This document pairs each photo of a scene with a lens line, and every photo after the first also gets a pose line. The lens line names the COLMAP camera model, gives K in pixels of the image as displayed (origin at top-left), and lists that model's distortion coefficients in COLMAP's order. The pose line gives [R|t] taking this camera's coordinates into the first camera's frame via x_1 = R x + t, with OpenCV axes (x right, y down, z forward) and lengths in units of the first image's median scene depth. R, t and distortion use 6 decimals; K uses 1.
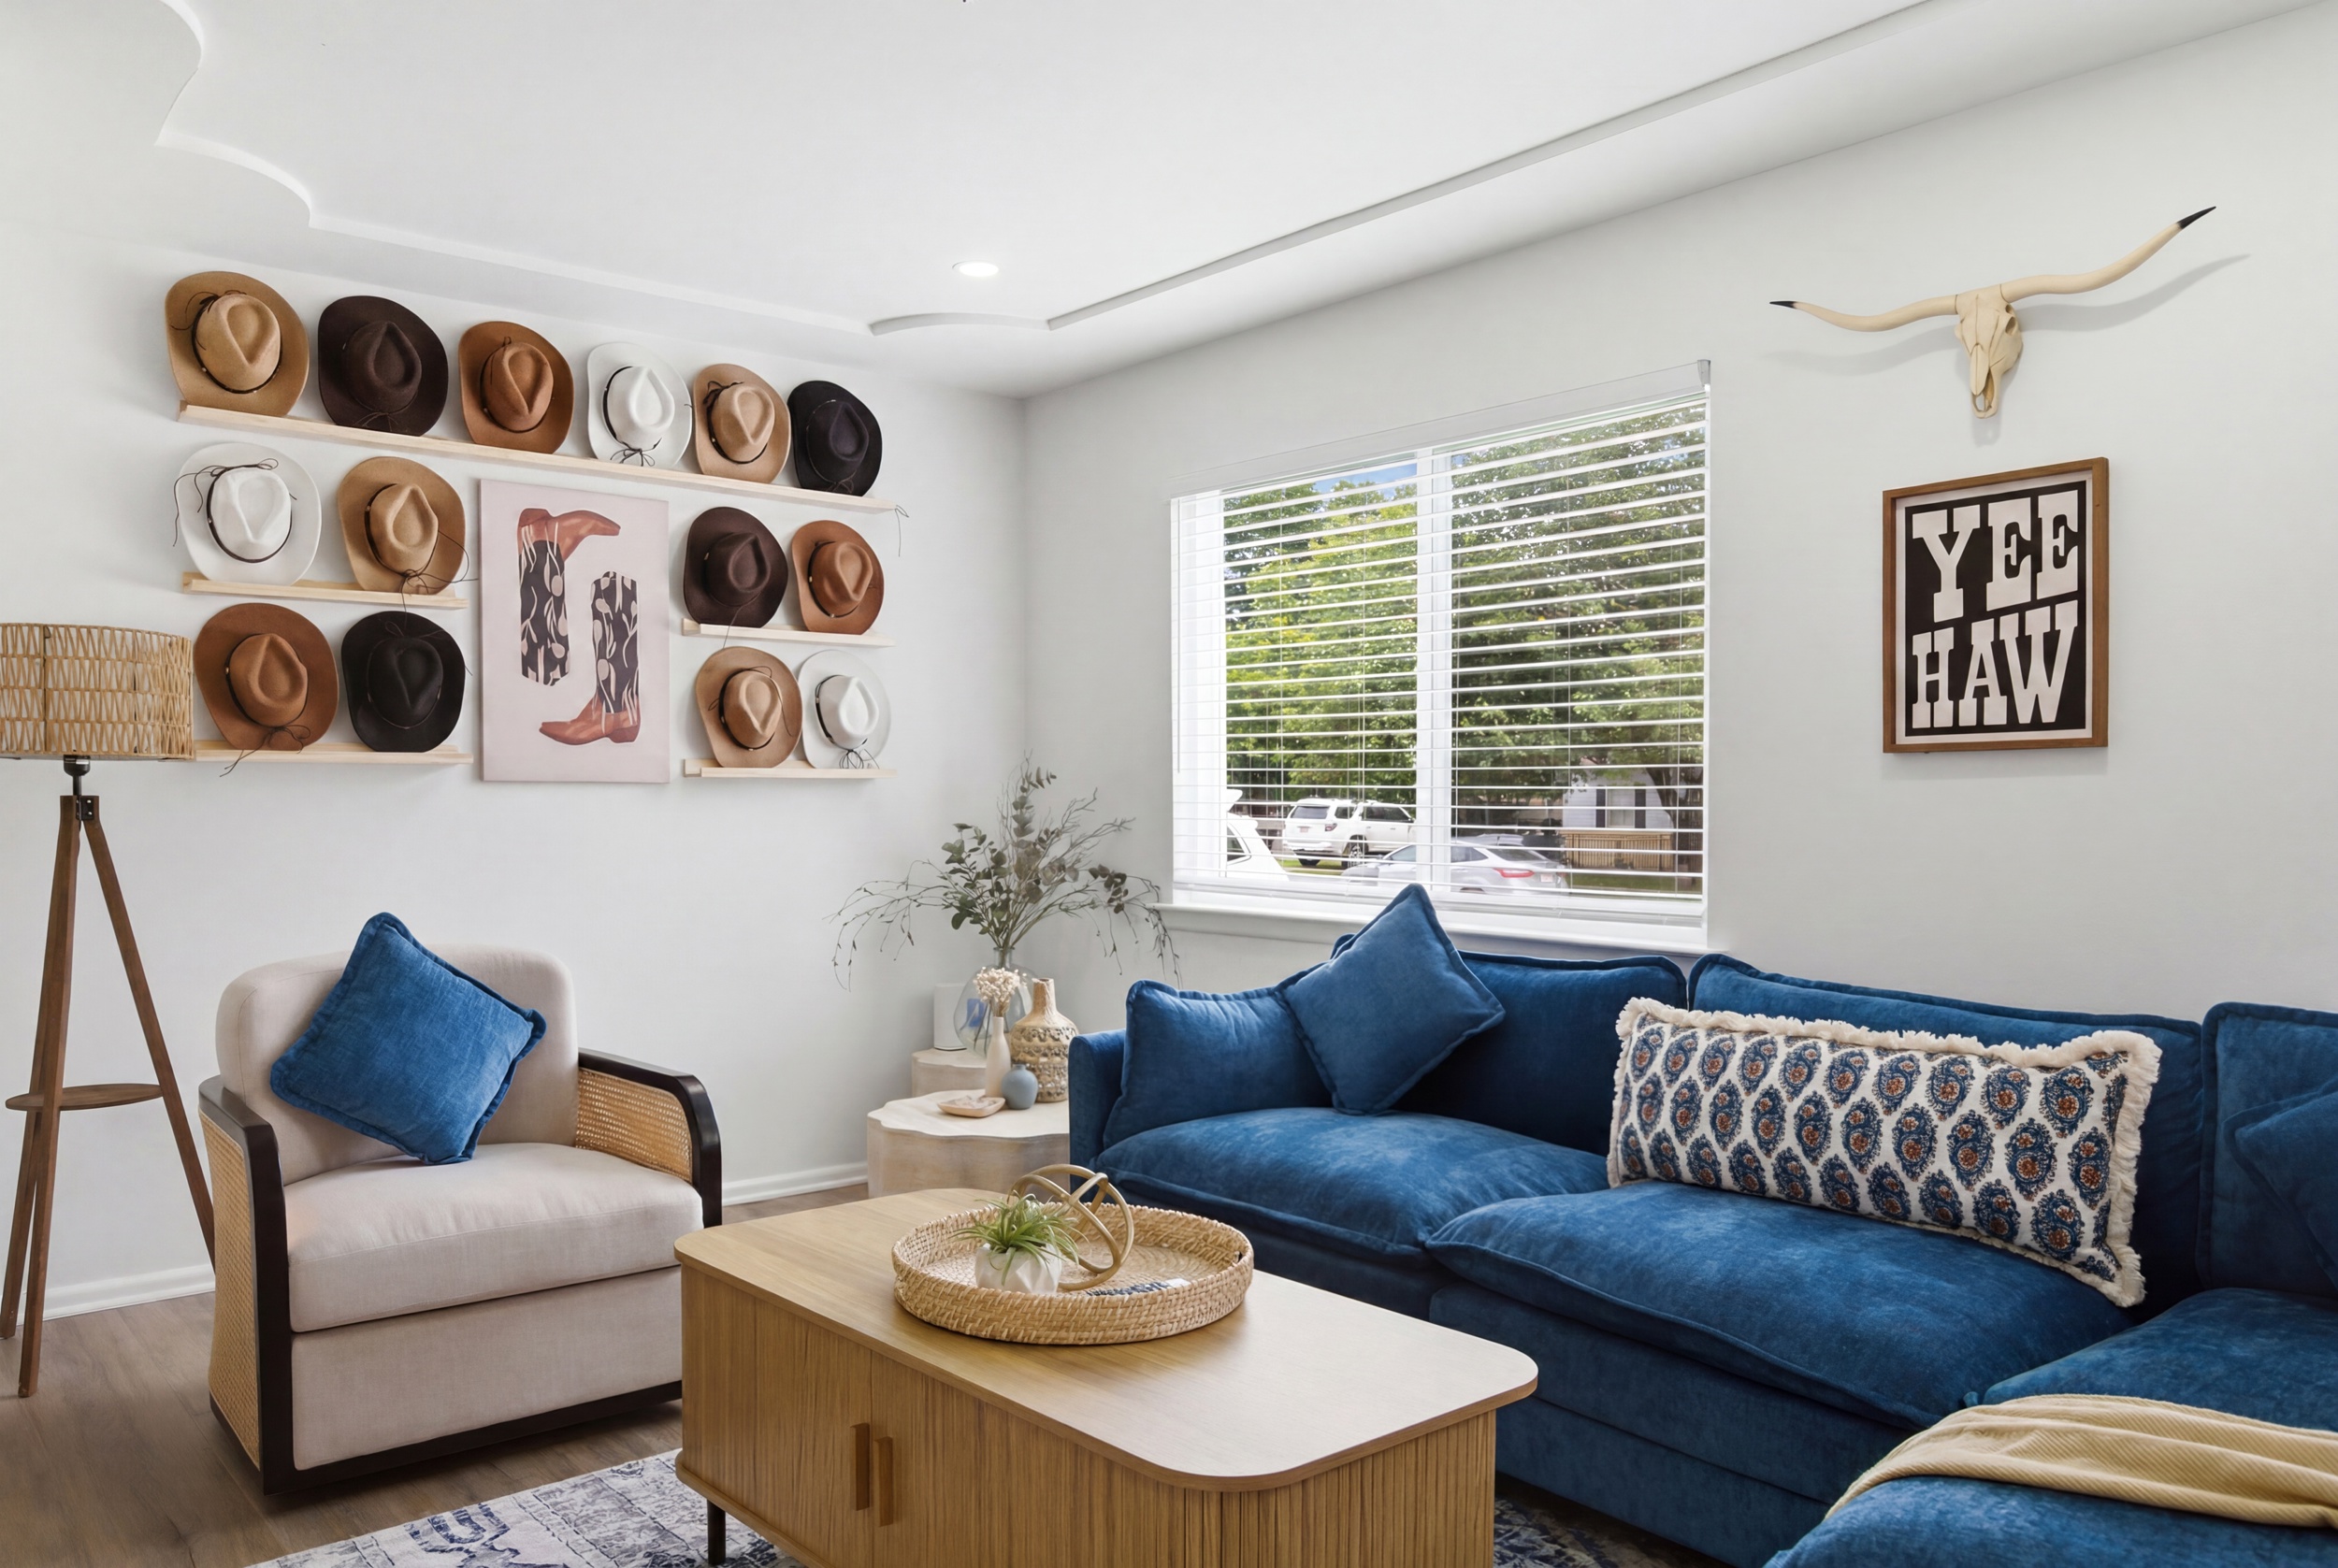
lens RADIAL K [[1697.7, 0, 1169.0], [0, 1697.7, 784.0], [0, 0, 1]] dist [-0.005449, -0.002100]
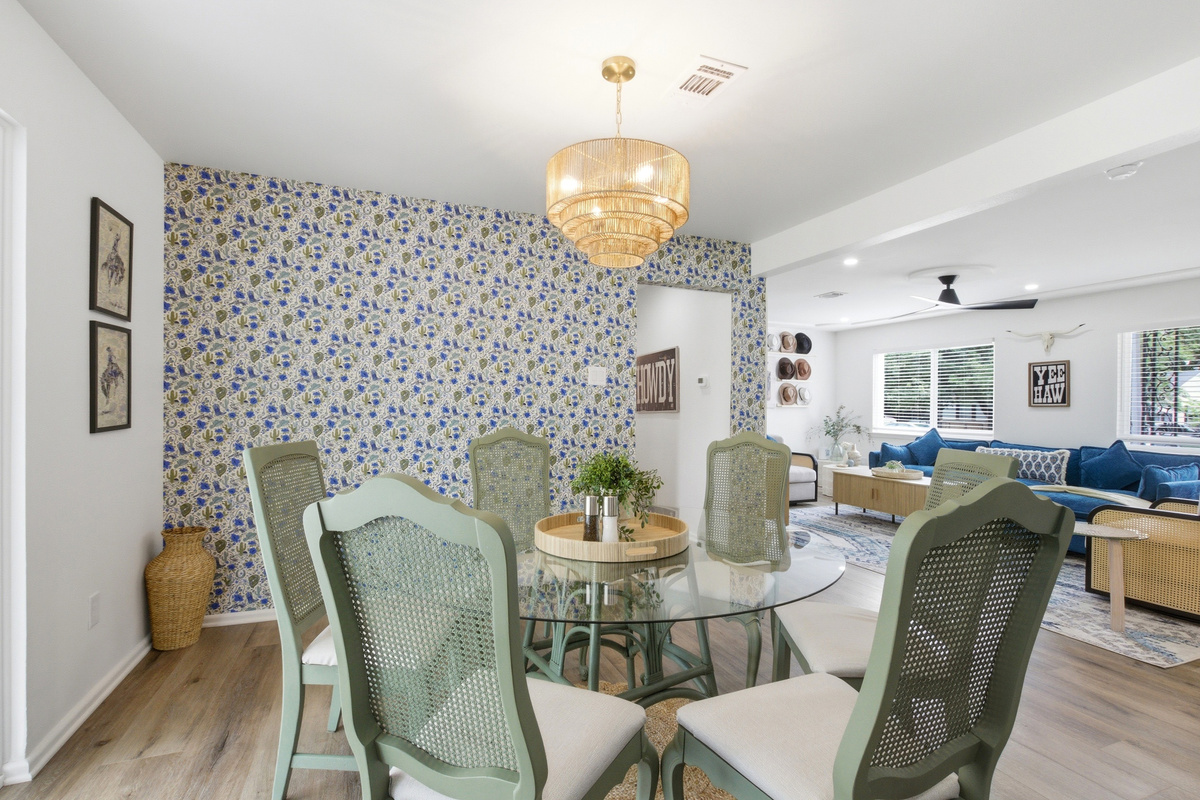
lens RADIAL K [[552.1, 0, 600.0], [0, 552.1, 400.0], [0, 0, 1]] dist [-0.001301, -0.000955]
pose [[0.950772, 0.004959, -0.309852, -0.414099], [-0.005196, 0.999986, 0.000060, -0.035401], [0.309848, 0.001553, 0.950785, -1.325172]]
